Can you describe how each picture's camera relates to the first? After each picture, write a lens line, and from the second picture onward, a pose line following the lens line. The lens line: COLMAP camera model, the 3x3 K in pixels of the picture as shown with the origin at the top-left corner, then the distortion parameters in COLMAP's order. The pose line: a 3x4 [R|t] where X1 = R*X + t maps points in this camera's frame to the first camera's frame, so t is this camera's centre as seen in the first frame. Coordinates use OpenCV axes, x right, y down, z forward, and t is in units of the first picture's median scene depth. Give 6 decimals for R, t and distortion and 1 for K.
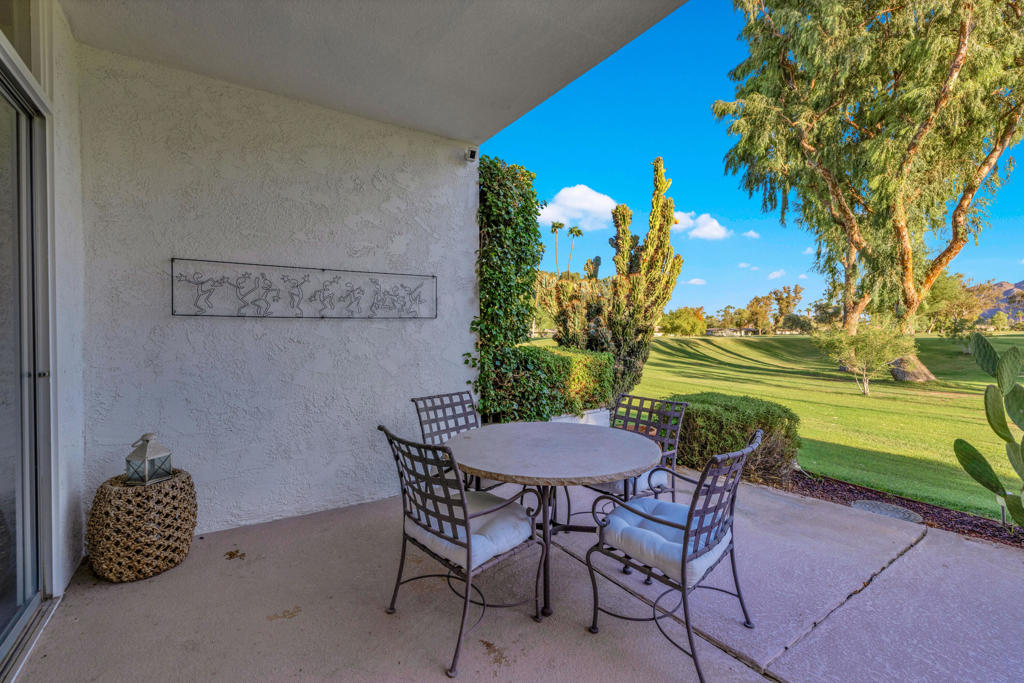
lens RADIAL K [[436.0, 0, 509.9], [0, 436.0, 336.8], [0, 0, 1]] dist [-0.000288, -0.000015]
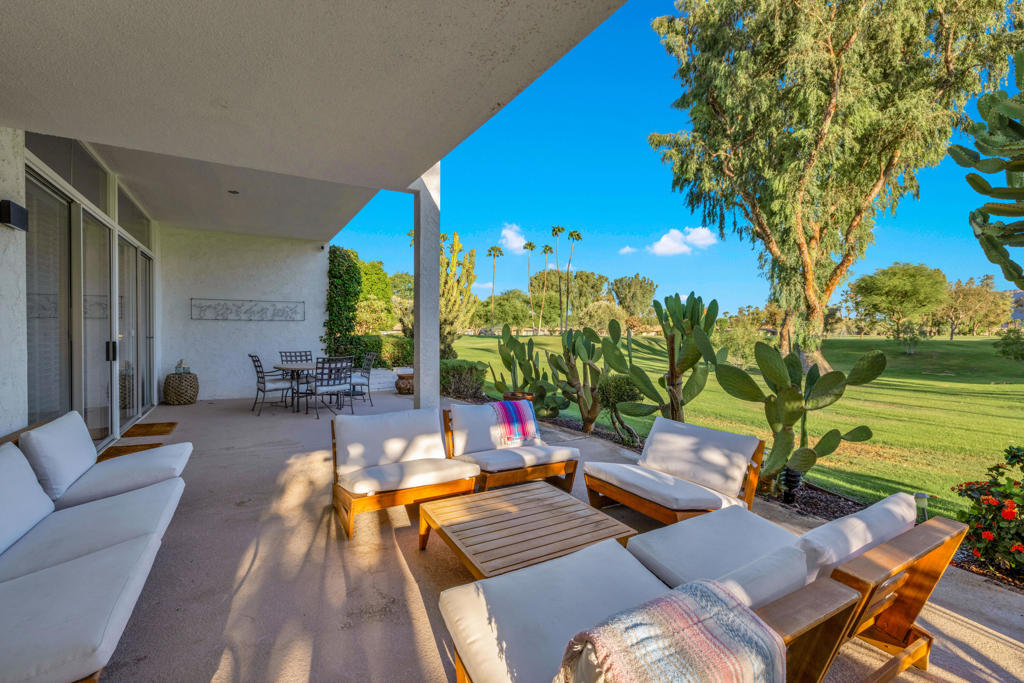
lens RADIAL K [[436.0, 0, 512.4], [0, 436.0, 337.8], [0, 0, 1]] dist [-0.000288, -0.000015]
pose [[0.998870, 0.013384, -0.045603, 0.816326], [-0.013004, 0.999878, 0.008618, 0.011159], [0.045713, -0.008016, 0.998922, -0.981726]]
